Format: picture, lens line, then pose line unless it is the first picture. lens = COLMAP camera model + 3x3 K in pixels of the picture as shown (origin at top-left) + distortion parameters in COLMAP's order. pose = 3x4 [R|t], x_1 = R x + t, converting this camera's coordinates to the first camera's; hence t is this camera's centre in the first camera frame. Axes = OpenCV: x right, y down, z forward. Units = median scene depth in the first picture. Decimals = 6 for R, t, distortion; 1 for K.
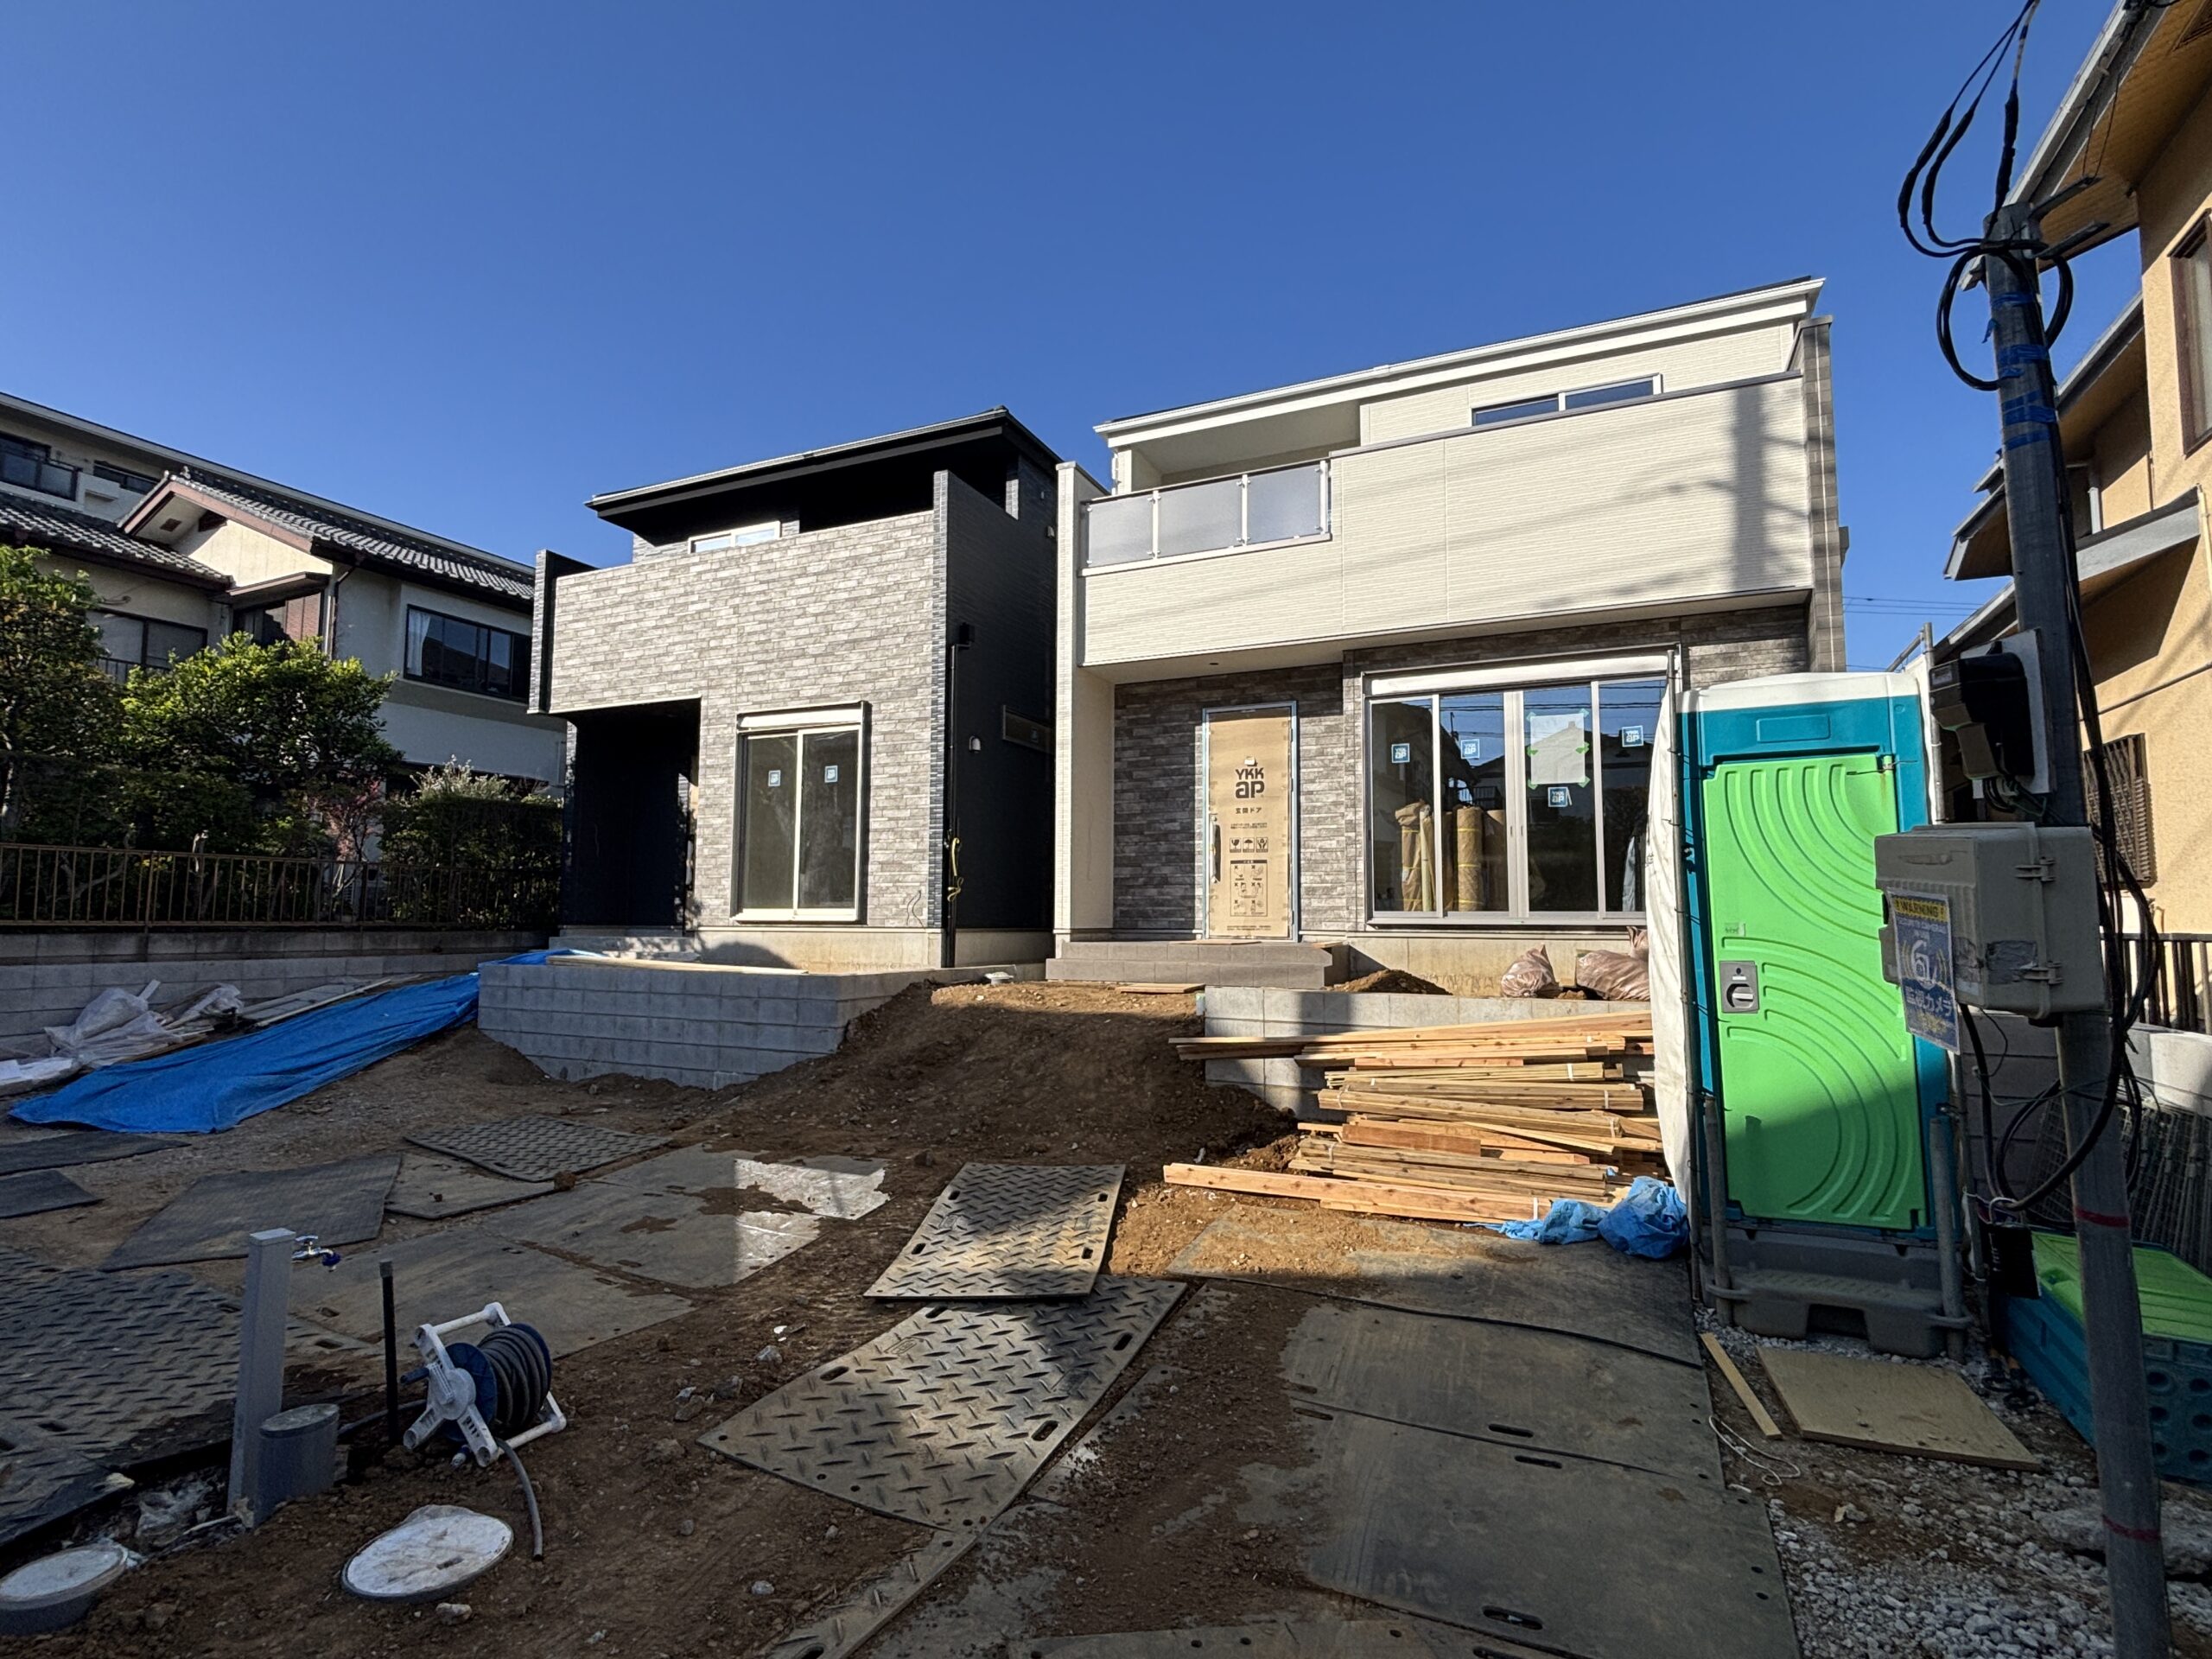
lens RADIAL K [[1080.1, 0, 1106.0], [0, 1080.1, 829.5], [0, 0, 1]] dist [0.006031, 0.001049]
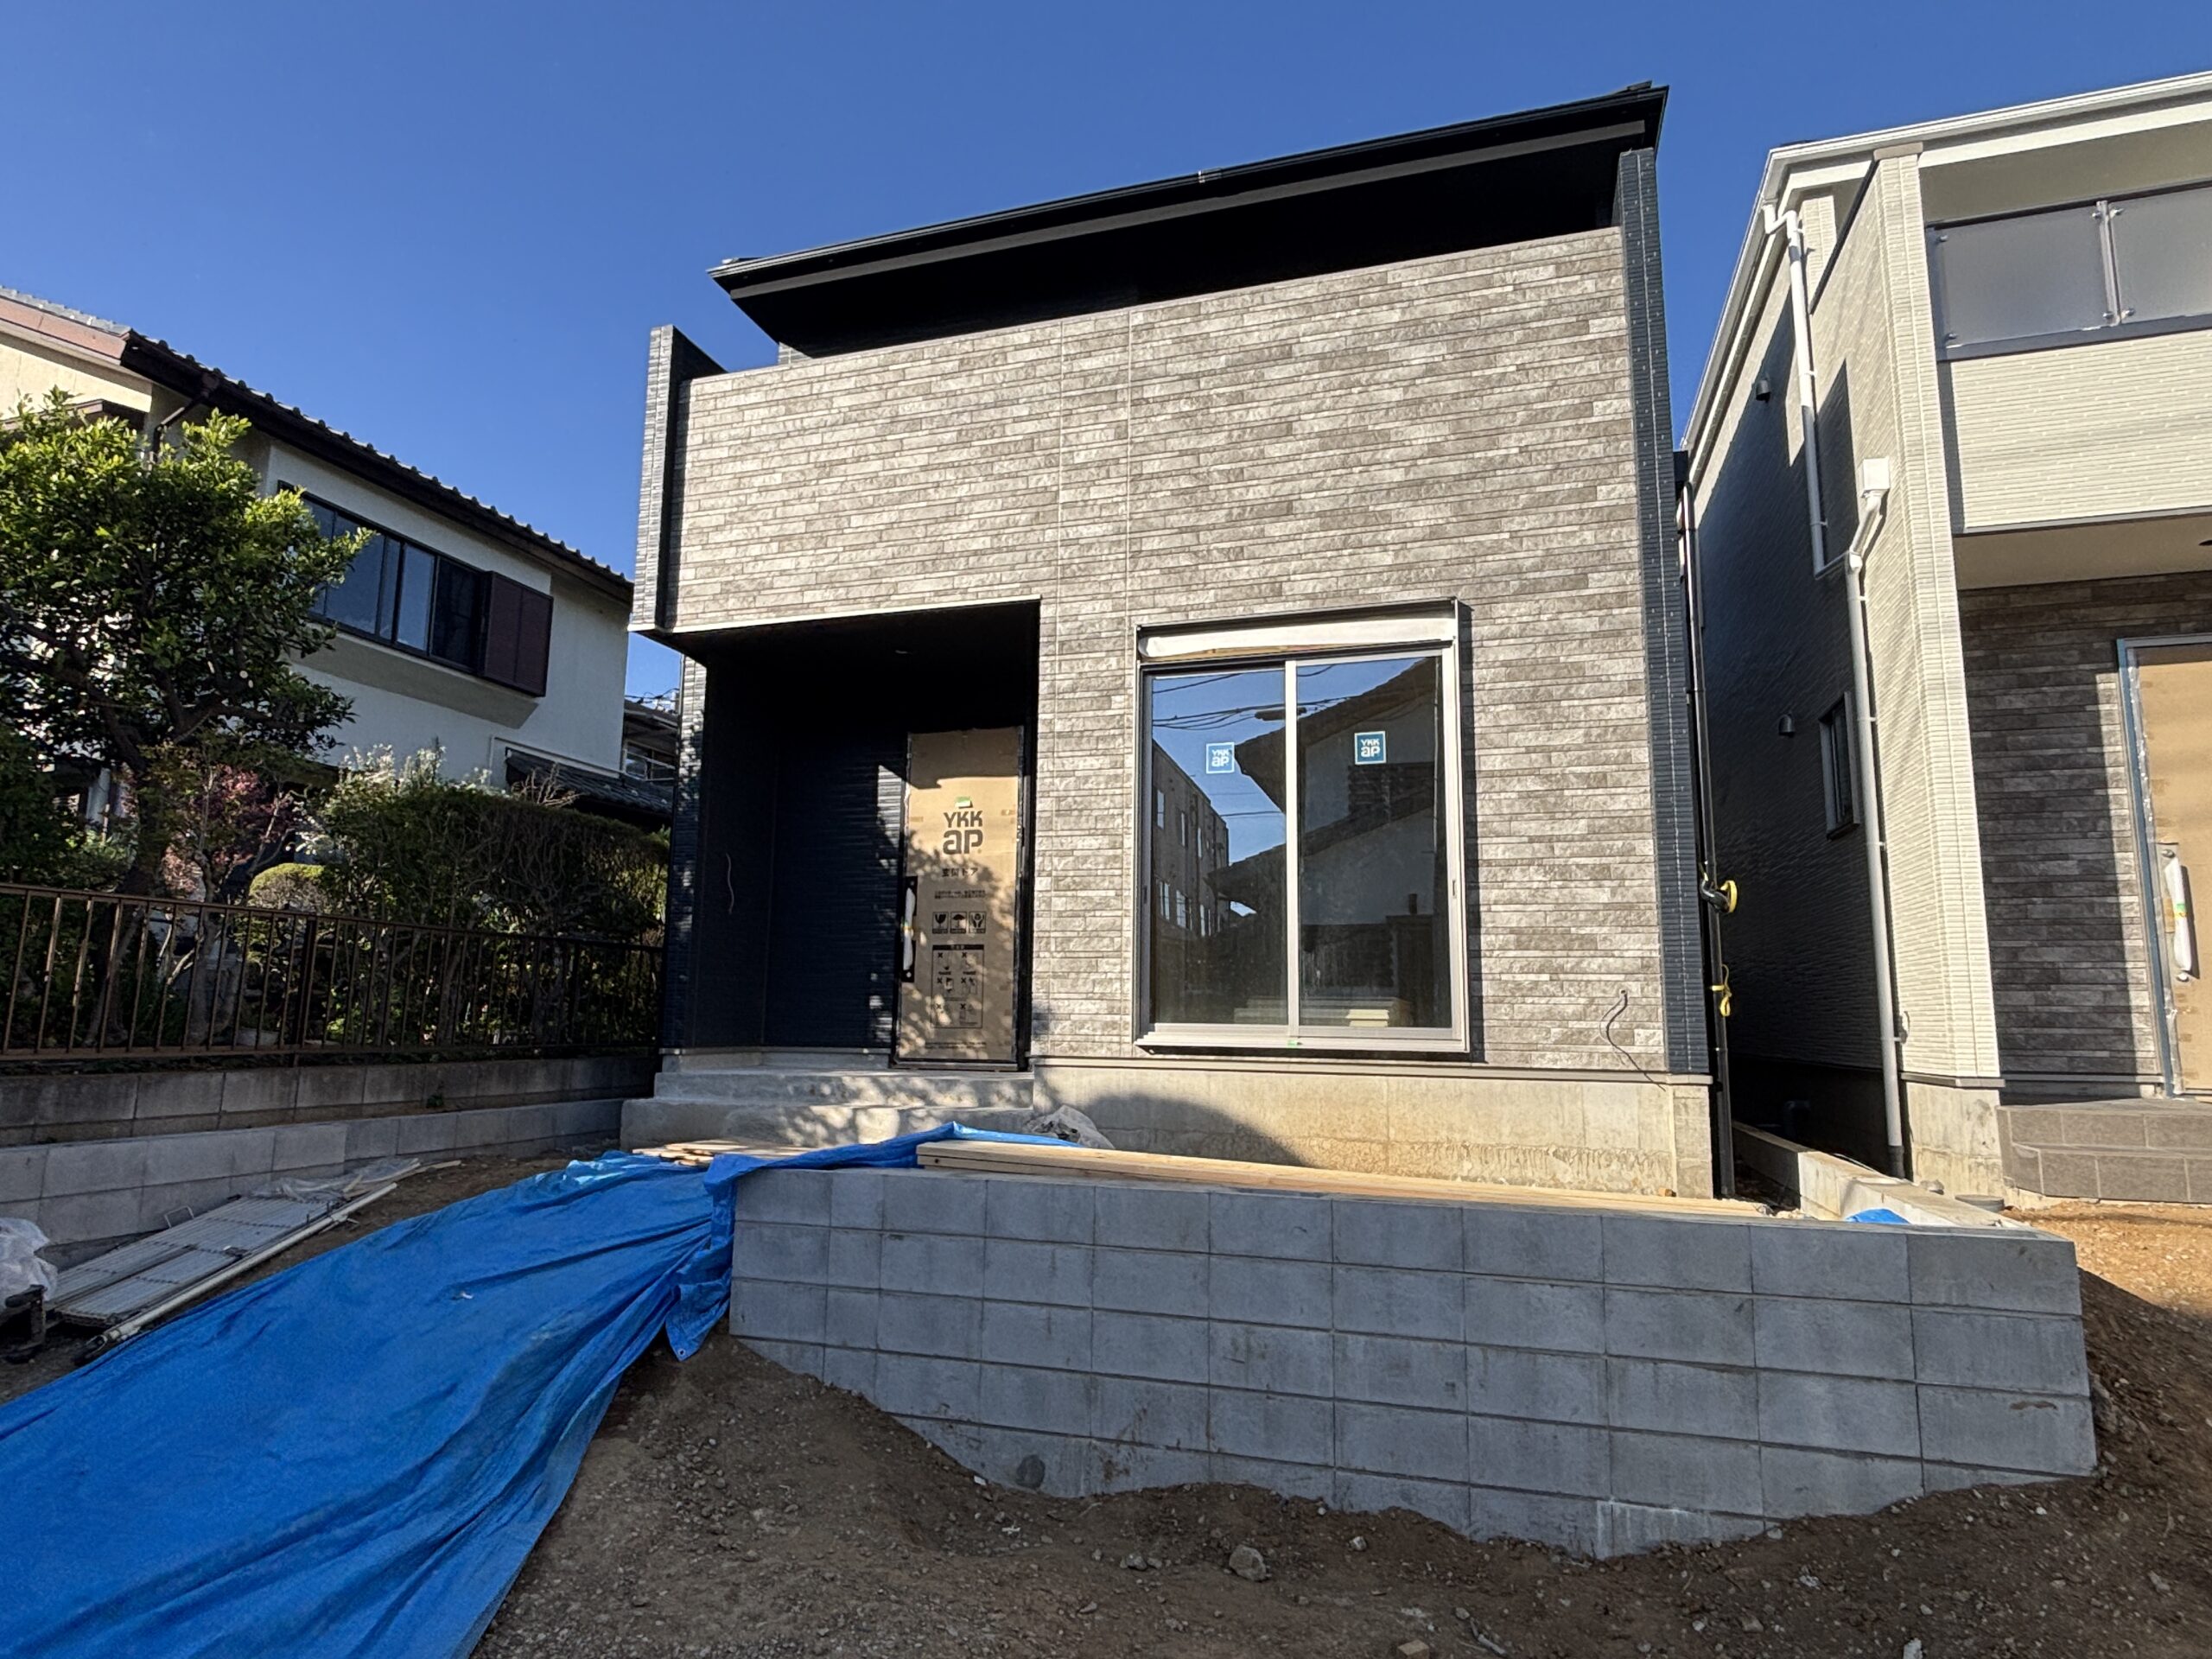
lens RADIAL K [[1228.6, 0, 1105.7], [0, 1228.6, 843.8], [0, 0, 1]] dist [0.036373, -0.021762]
pose [[0.992292, 0.024914, 0.121395, -0.434287], [-0.017601, 0.997986, -0.060947, 0.027924], [-0.122669, 0.058340, 0.990731, 0.456965]]
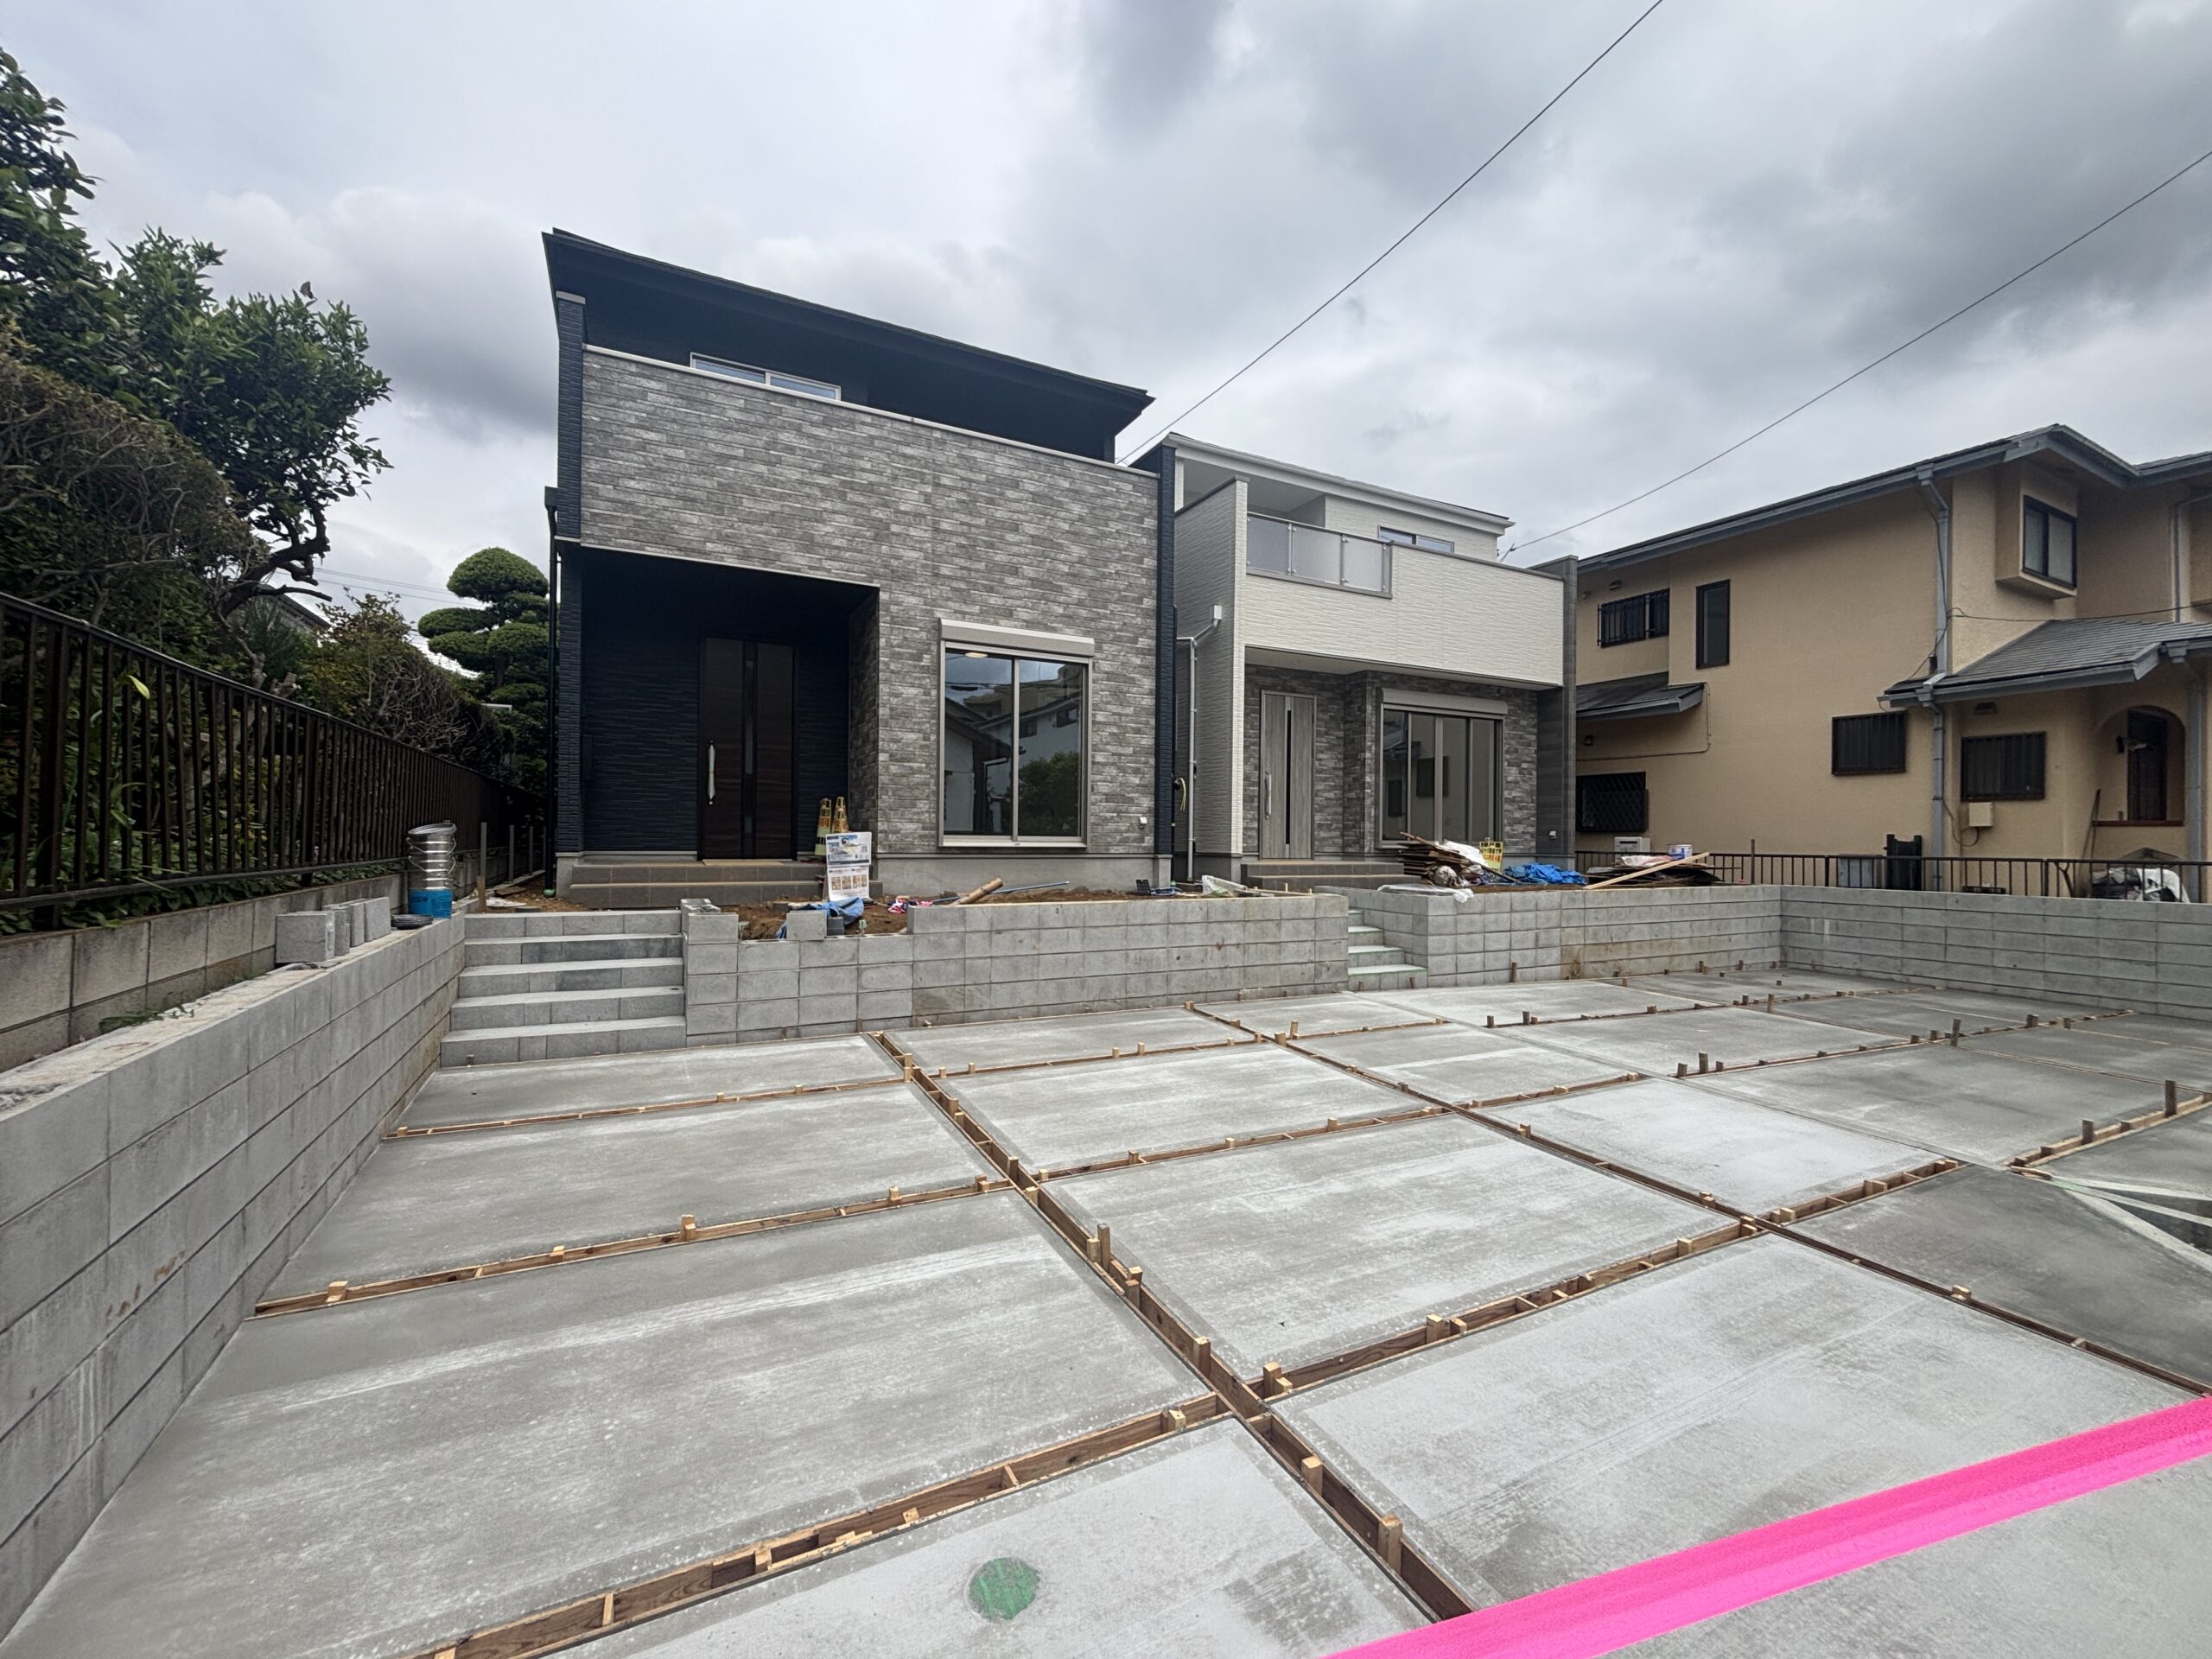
lens RADIAL K [[893.7, 0, 1099.6], [0, 893.7, 837.7], [0, 0, 1]] dist [0.002901, -0.000190]
pose [[0.619393, 0.002415, 0.785077, -0.870394], [-0.075145, 0.995586, 0.056224, 0.023579], [-0.781476, -0.093819, 0.616841, 0.428774]]
